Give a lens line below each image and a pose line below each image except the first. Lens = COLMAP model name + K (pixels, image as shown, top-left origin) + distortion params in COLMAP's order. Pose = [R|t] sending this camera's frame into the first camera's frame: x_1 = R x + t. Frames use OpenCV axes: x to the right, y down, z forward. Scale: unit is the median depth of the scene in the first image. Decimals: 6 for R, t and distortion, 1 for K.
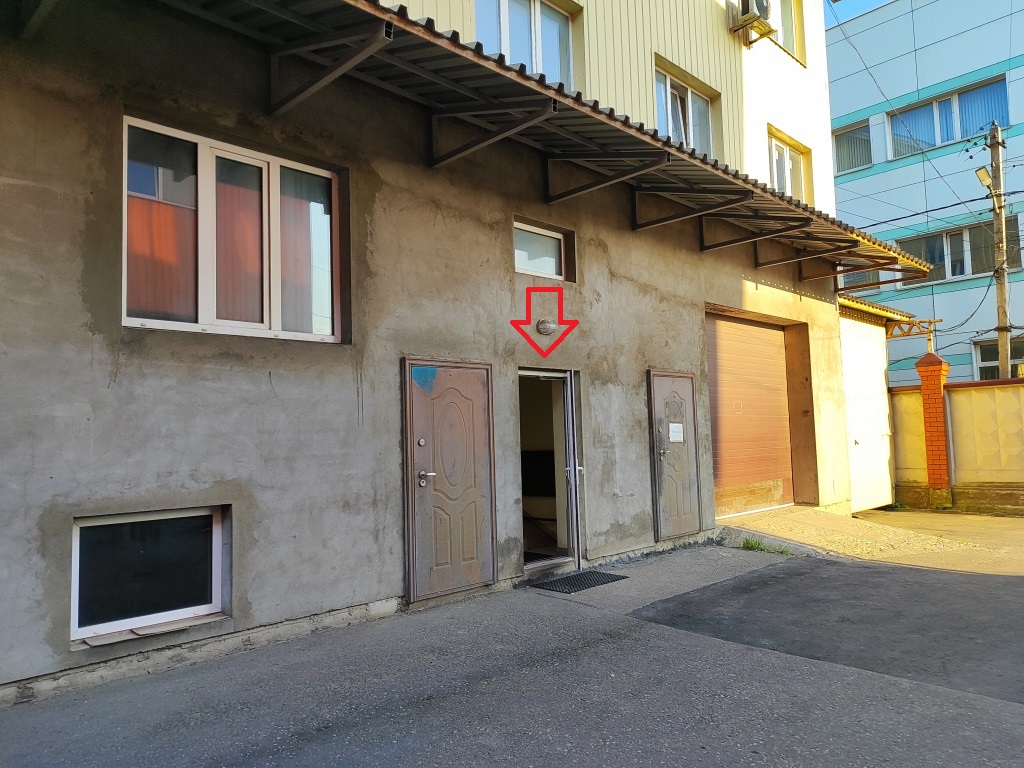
lens RADIAL K [[765.8, 0, 512.0], [0, 765.8, 384.0], [0, 0, 1]] dist [0.004137, -0.003451]
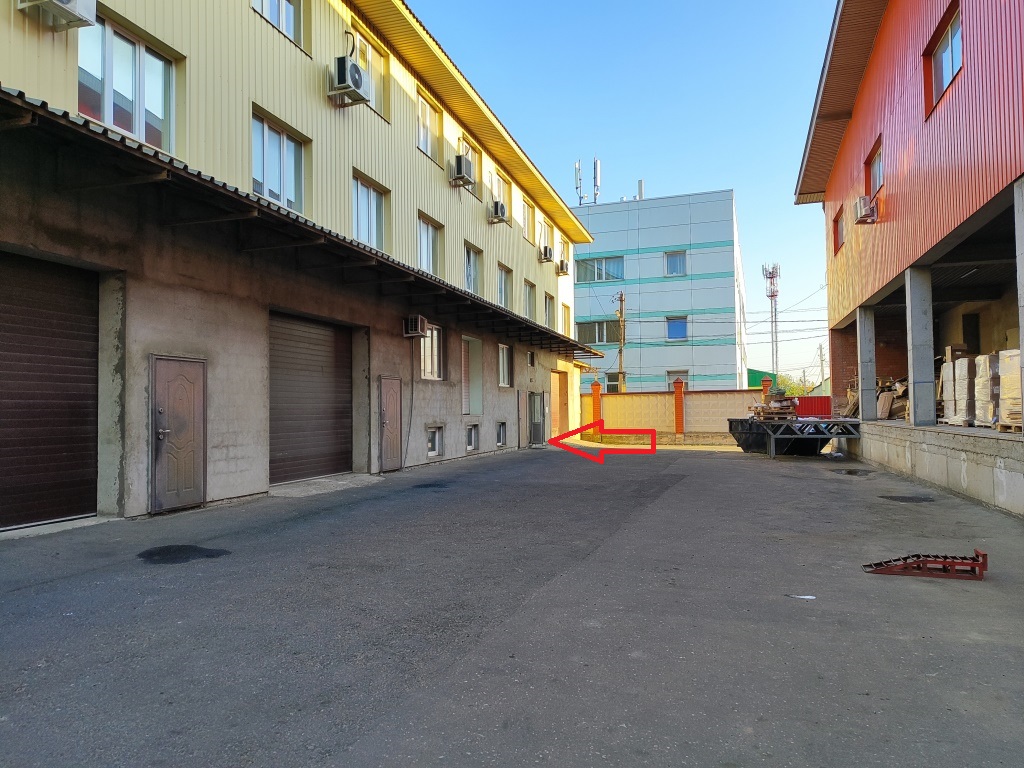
lens RADIAL K [[765.8, 0, 512.0], [0, 765.8, 384.0], [0, 0, 1]] dist [0.004137, -0.003451]
pose [[0.885944, 0.035233, 0.462452, -0.800695], [-0.046338, 0.998845, 0.012672, -0.045546], [-0.461472, -0.032656, 0.886554, -1.021249]]
